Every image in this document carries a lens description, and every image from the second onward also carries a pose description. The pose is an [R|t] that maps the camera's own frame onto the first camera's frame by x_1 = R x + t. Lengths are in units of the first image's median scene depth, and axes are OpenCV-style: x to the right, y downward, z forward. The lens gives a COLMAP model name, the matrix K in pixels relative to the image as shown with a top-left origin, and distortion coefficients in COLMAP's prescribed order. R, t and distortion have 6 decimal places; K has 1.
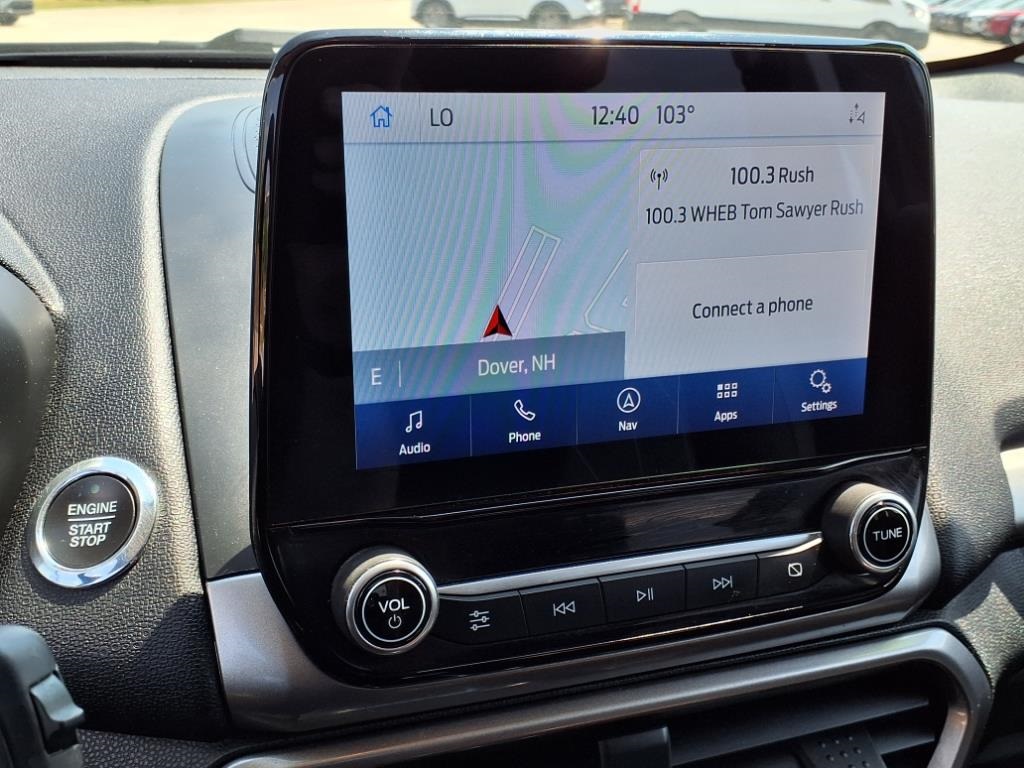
lens RADIAL K [[1322.1, 0, 495.9], [0, 1322.1, 380.8], [0, 0, 1]] dist [0.259013, -0.838010]
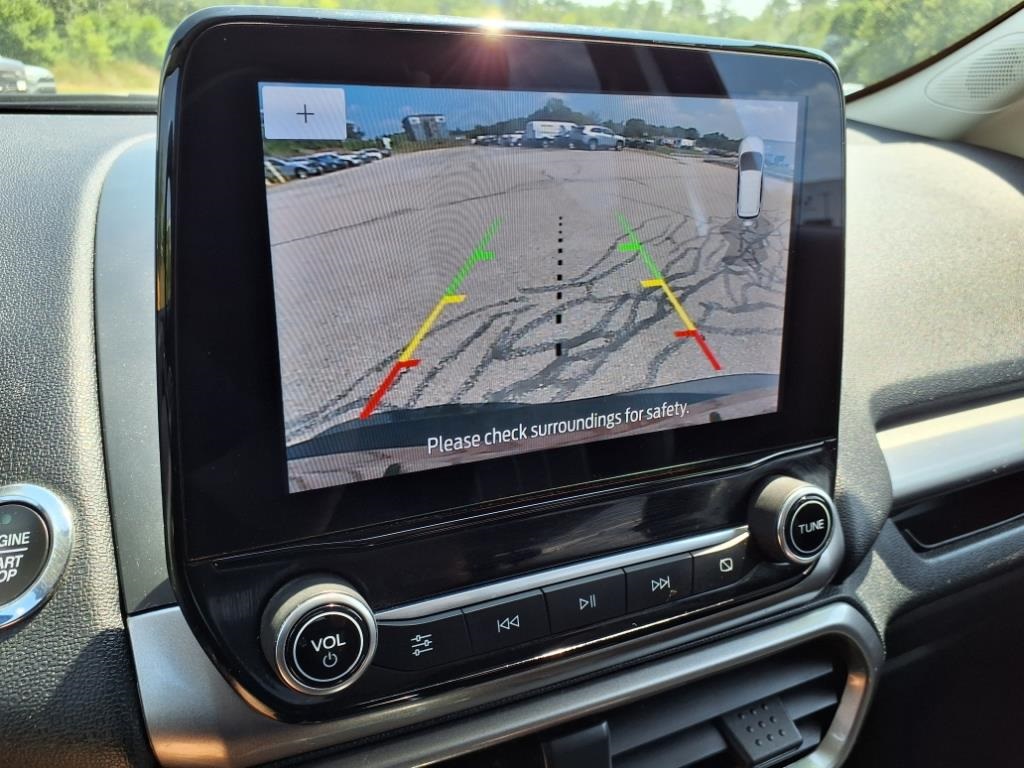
lens RADIAL K [[965.7, 0, 512.0], [0, 965.7, 384.0], [0, 0, 1]] dist [-0.008134, -0.015957]
pose [[0.995446, -0.025887, 0.091746, -0.006330], [0.024246, 0.999526, 0.018951, -0.018033], [-0.092193, -0.016640, 0.995602, 0.301993]]
